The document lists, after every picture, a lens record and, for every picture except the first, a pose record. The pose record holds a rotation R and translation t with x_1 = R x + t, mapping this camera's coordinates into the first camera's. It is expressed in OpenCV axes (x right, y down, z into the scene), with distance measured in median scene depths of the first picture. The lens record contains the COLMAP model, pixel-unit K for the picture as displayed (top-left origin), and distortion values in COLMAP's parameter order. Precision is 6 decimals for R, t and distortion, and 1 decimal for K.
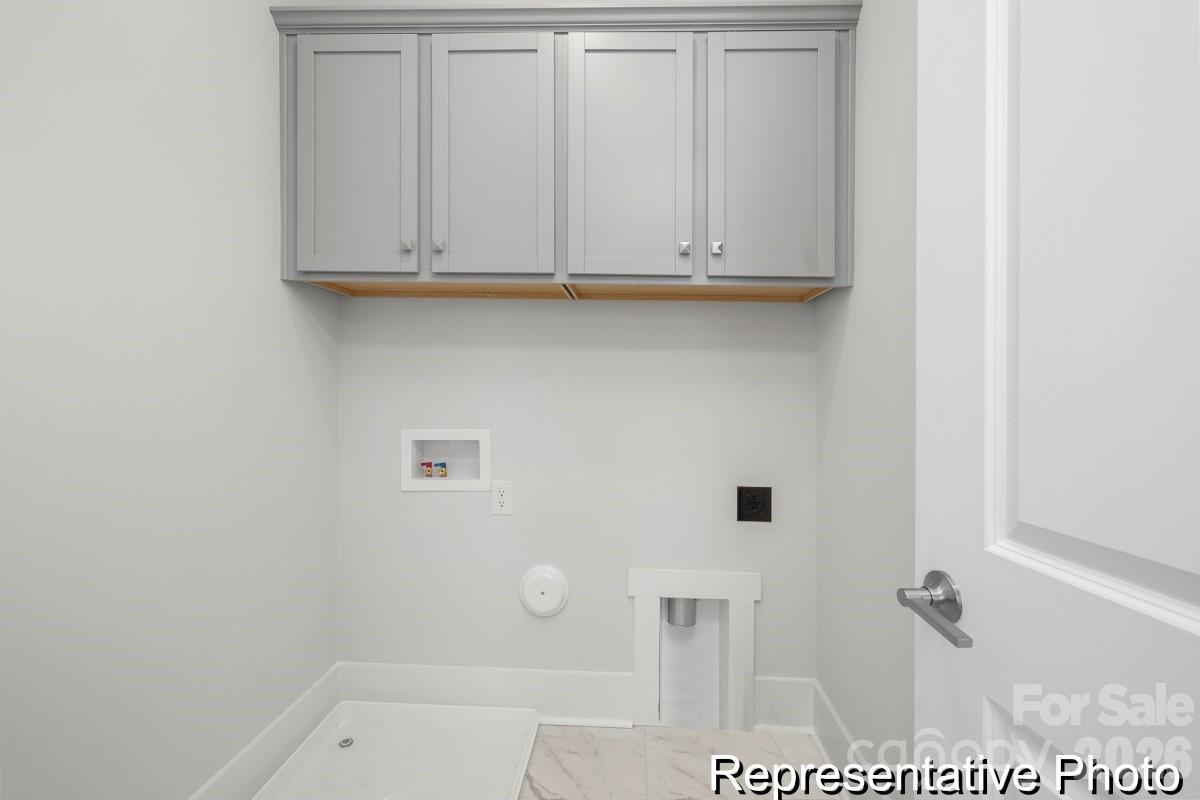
lens RADIAL K [[503.1, 0, 603.4], [0, 503.1, 403.1], [0, 0, 1]] dist [0.000128, 0.000542]
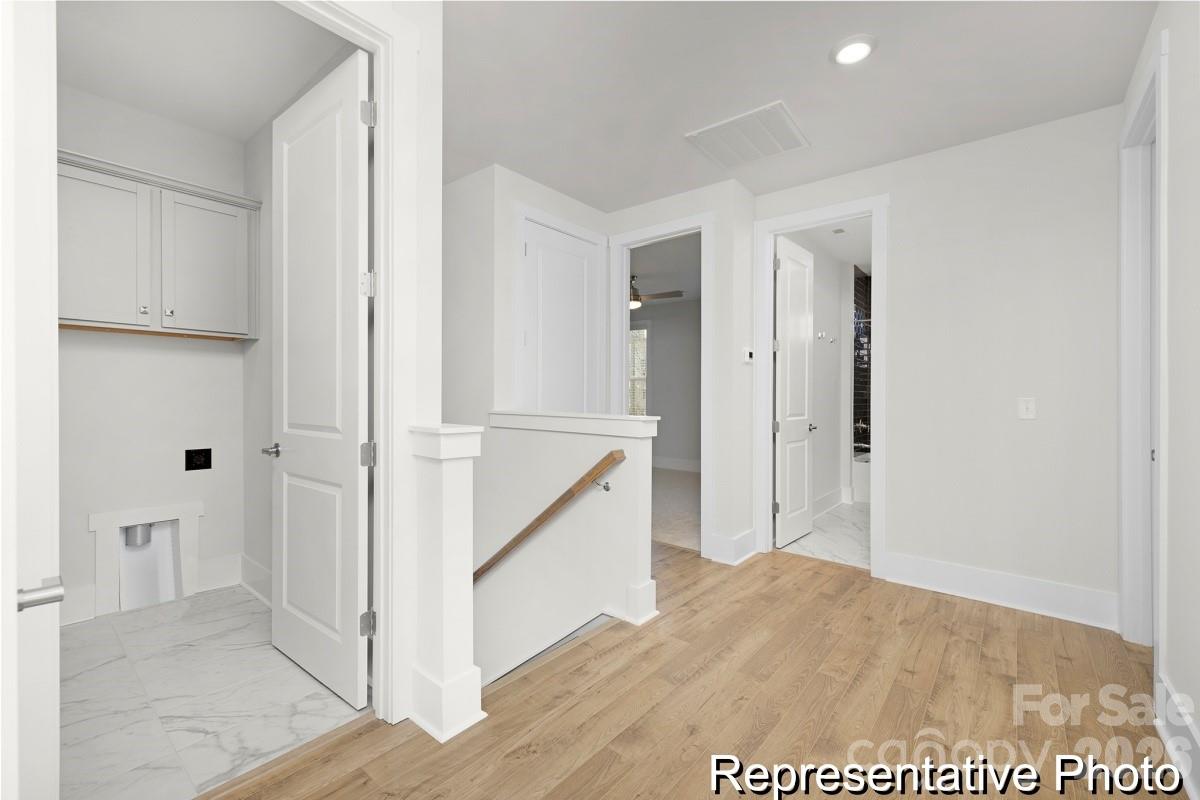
lens RADIAL K [[503.1, 0, 609.8], [0, 503.1, 395.3], [0, 0, 1]] dist [0.000128, 0.000542]
pose [[0.599978, 0.001496, 0.800015, -0.226122], [-0.005951, 0.999979, 0.002593, -0.022902], [-0.799995, -0.006317, 0.599974, -1.134671]]
